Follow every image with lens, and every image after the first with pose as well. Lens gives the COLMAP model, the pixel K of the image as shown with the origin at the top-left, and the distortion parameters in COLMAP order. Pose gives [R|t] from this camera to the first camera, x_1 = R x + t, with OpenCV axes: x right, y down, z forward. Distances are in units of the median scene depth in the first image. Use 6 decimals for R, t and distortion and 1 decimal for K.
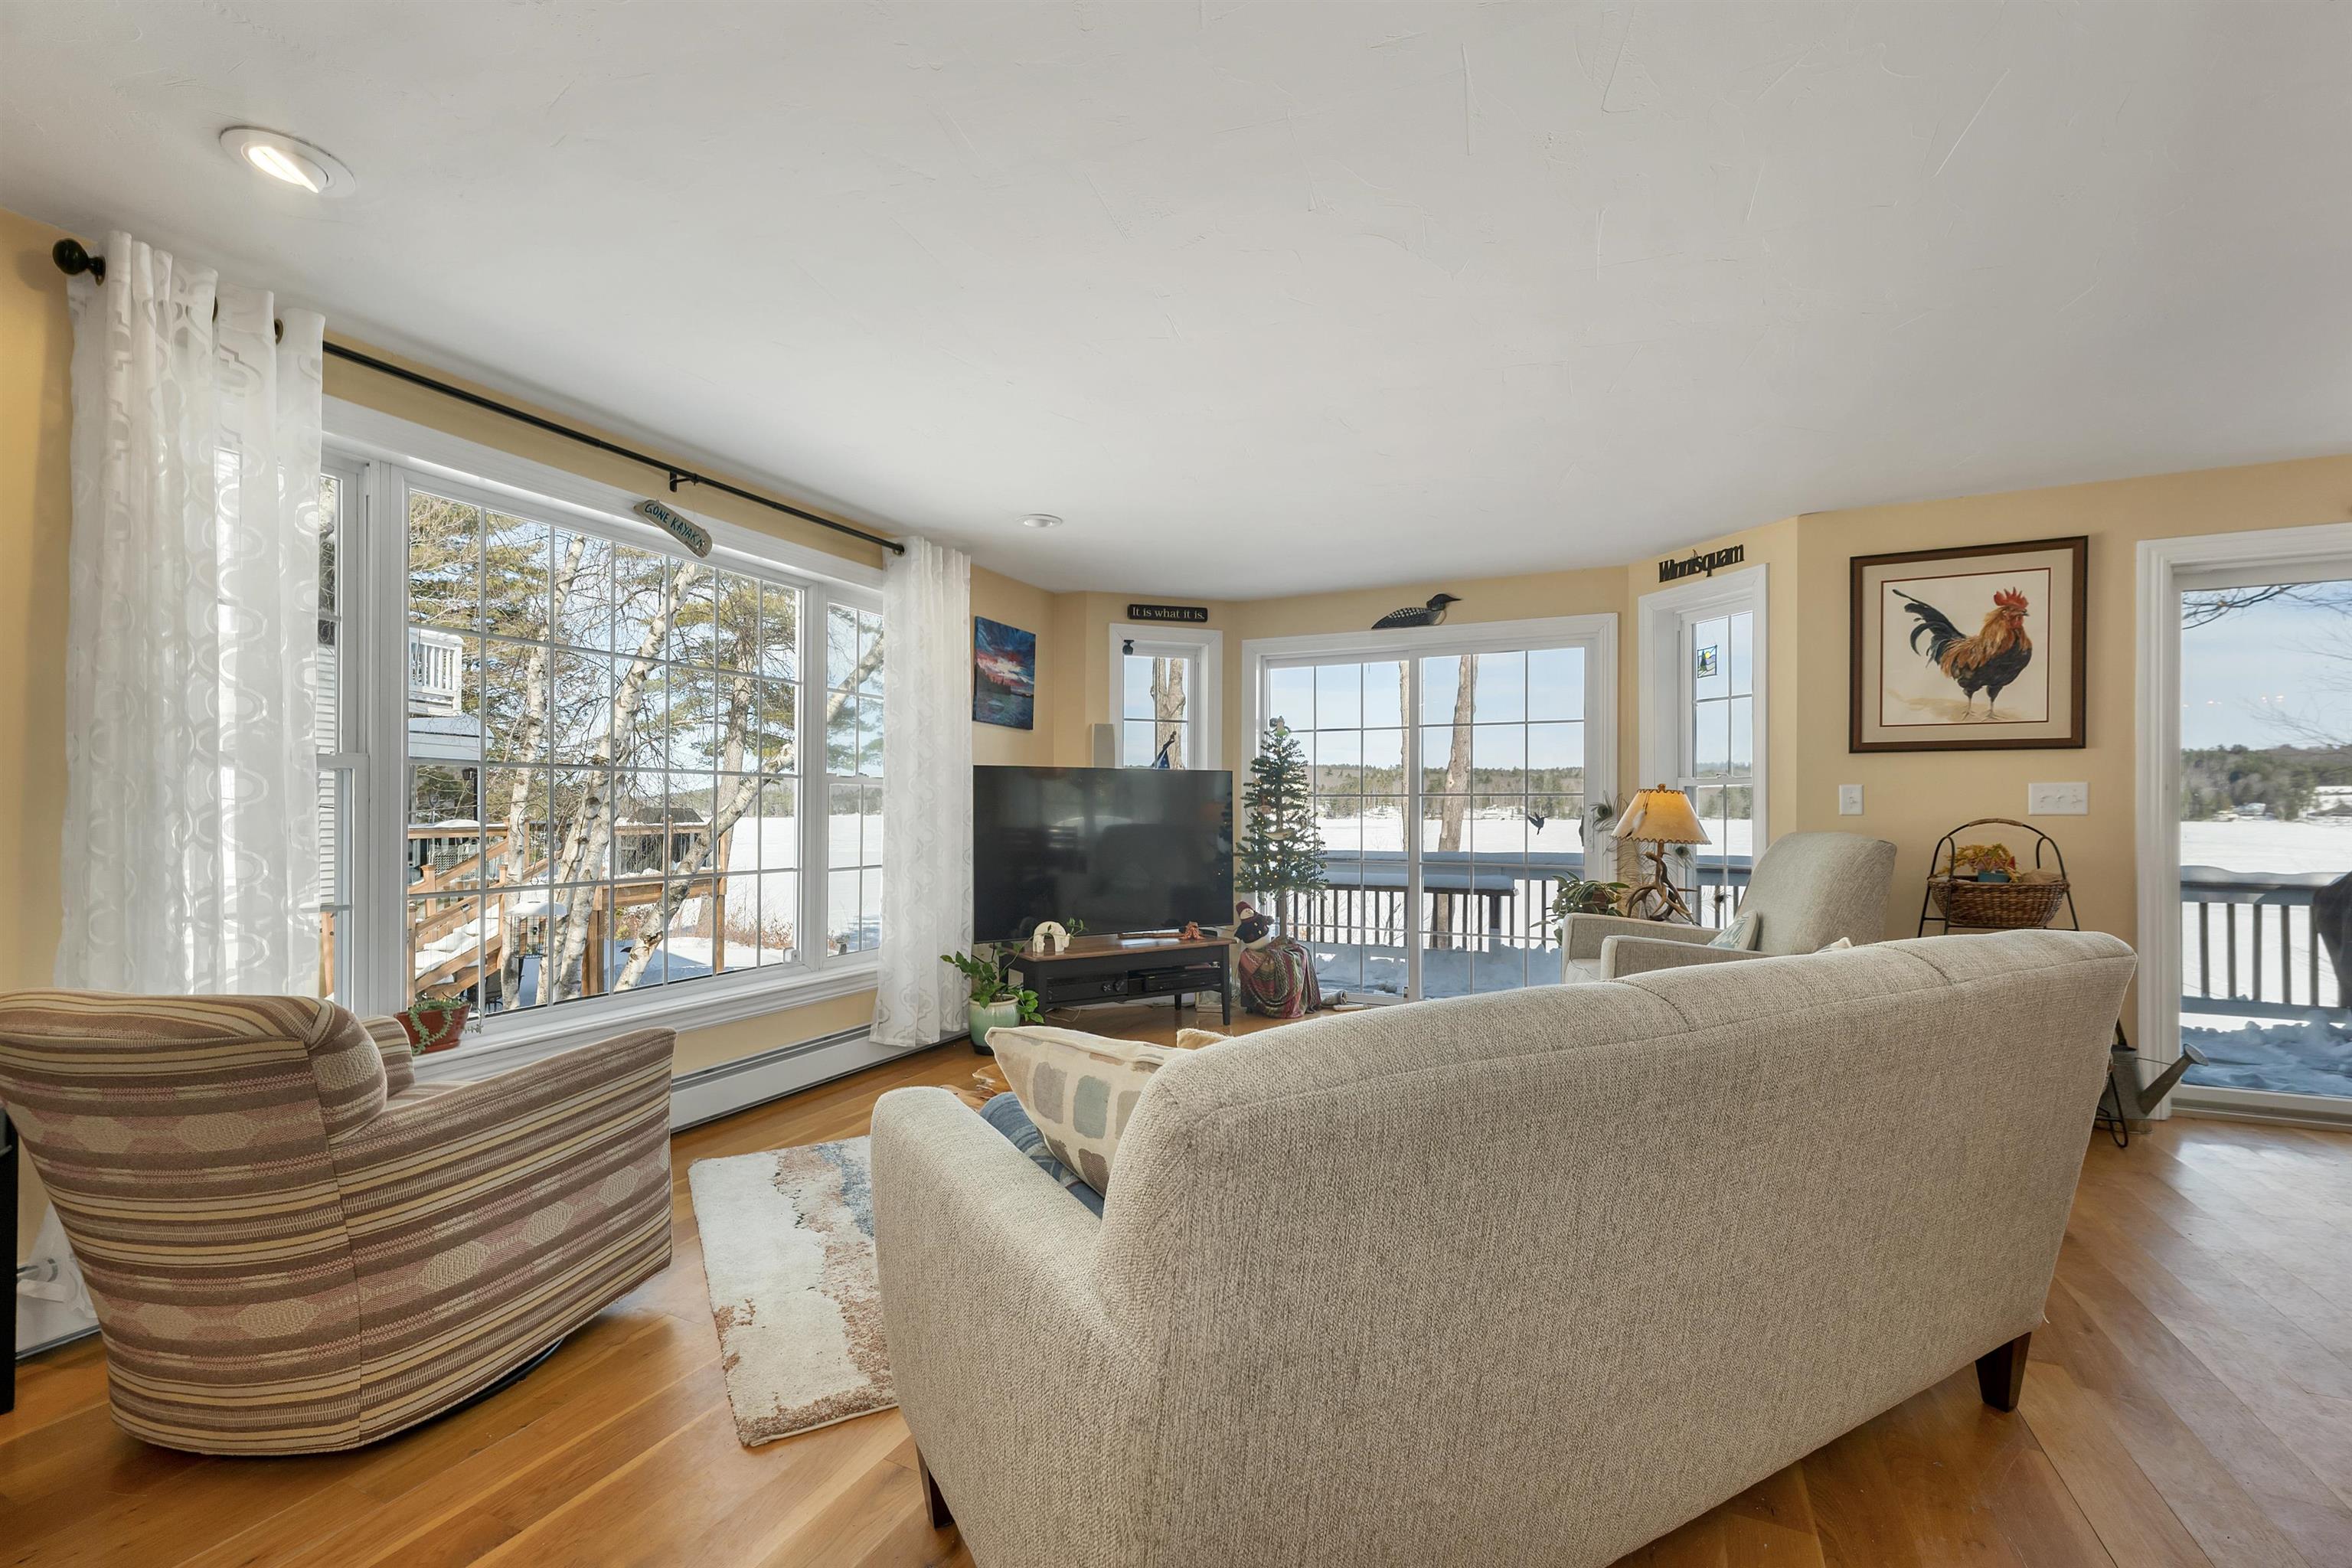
lens RADIAL K [[991.7, 0, 1167.9], [0, 991.7, 797.7], [0, 0, 1]] dist [0.001504, 0.000158]
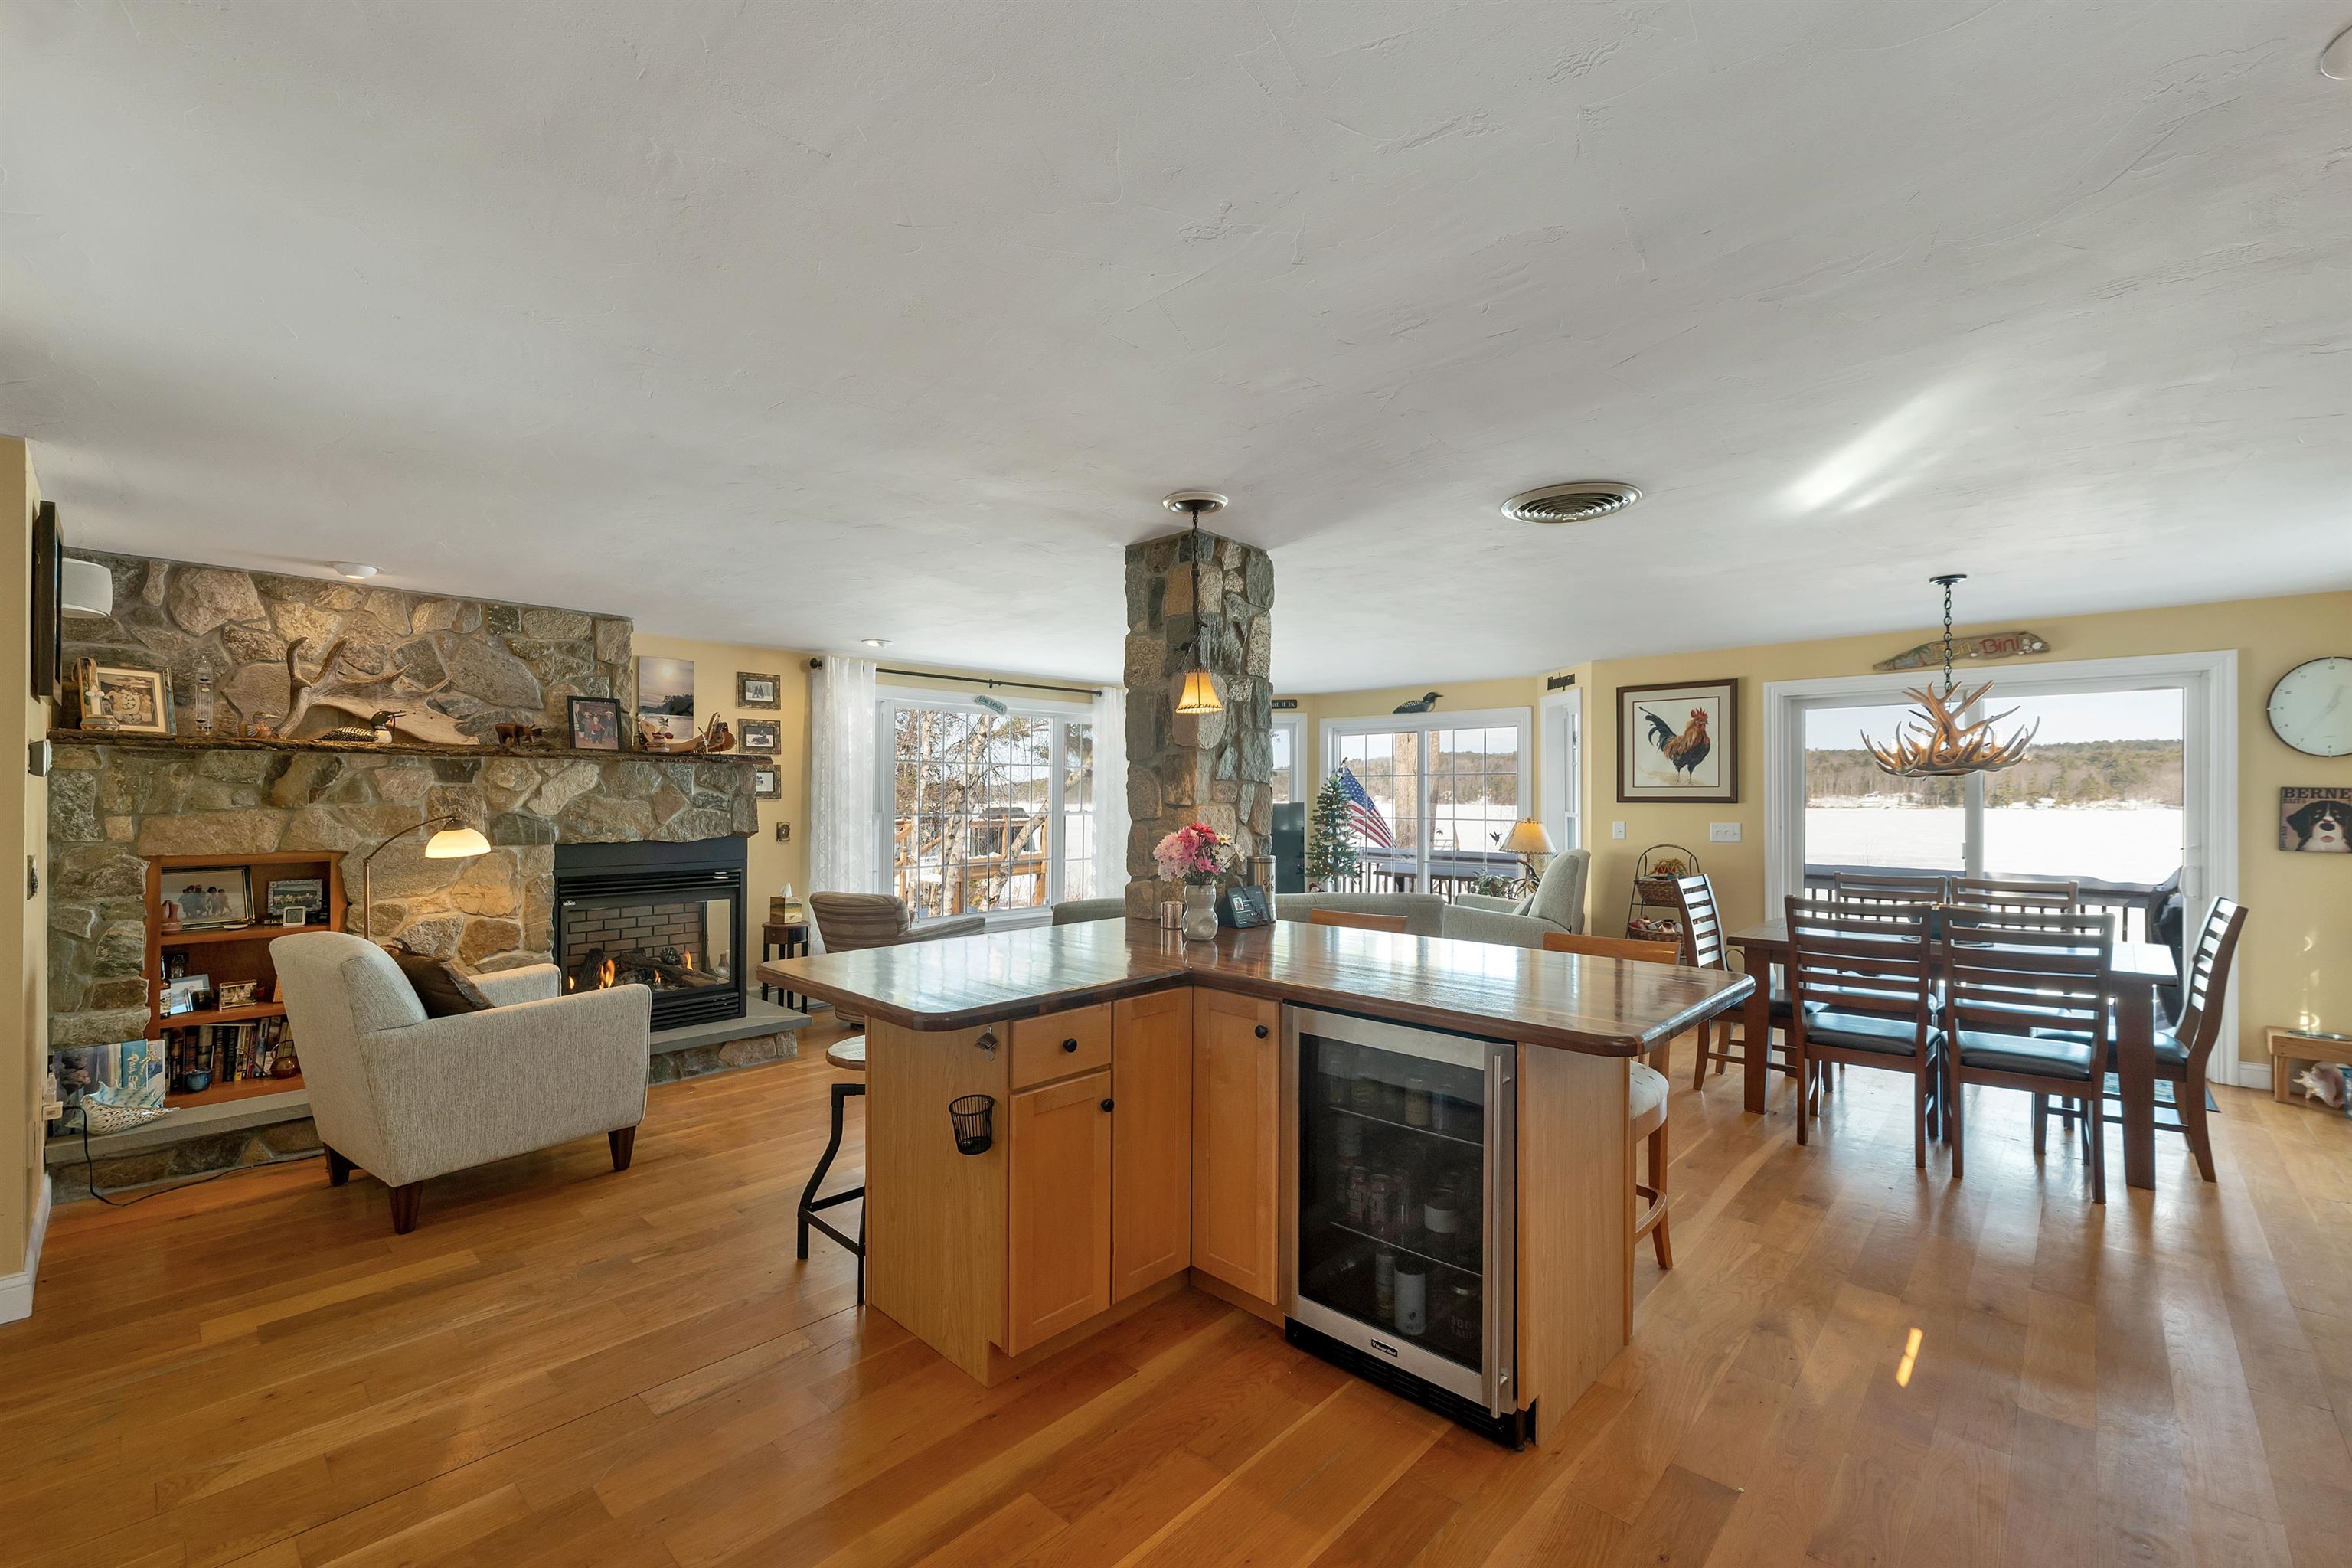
lens RADIAL K [[1026.6, 0, 1173.1], [0, 1026.6, 804.3], [0, 0, 1]] dist [0.001441, 0.000116]
pose [[0.950933, 0.003272, -0.309380, 0.518708], [0.003477, 0.999768, 0.021261, -0.083466], [0.309377, -0.021294, 0.950701, -0.916676]]
